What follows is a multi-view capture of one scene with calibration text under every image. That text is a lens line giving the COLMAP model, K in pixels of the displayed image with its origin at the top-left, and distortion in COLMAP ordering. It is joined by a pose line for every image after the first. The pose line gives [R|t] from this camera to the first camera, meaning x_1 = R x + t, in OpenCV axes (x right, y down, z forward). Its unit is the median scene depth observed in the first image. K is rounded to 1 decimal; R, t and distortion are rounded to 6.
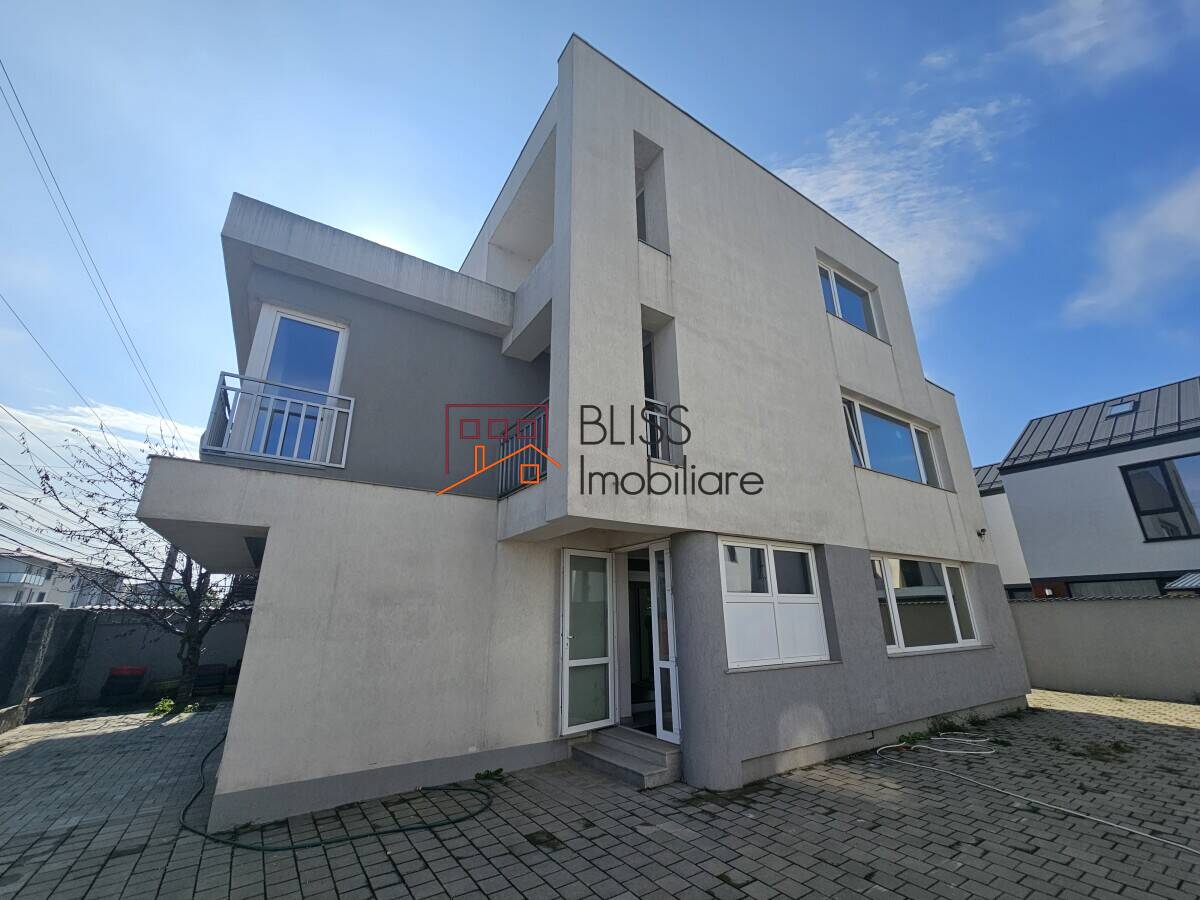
lens RADIAL K [[489.8, 0, 604.5], [0, 489.8, 455.1], [0, 0, 1]] dist [-0.003916, 0.003221]
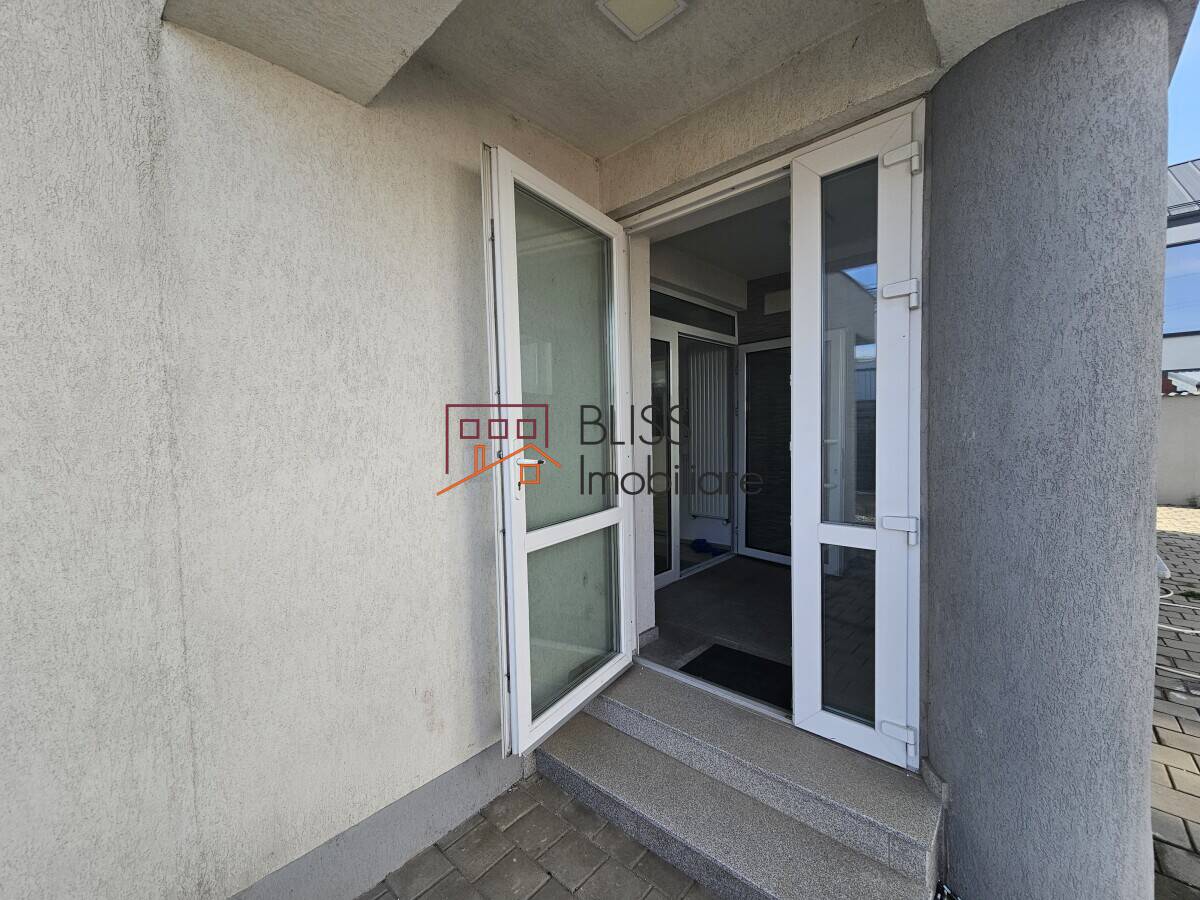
lens RADIAL K [[491.2, 0, 602.9], [0, 491.2, 456.0], [0, 0, 1]] dist [-0.003240, 0.000021]
pose [[0.968076, -0.024461, 0.249462, -0.114455], [-0.067147, 0.933546, 0.352113, 0.299385], [-0.241497, -0.357623, 0.902100, 0.828947]]
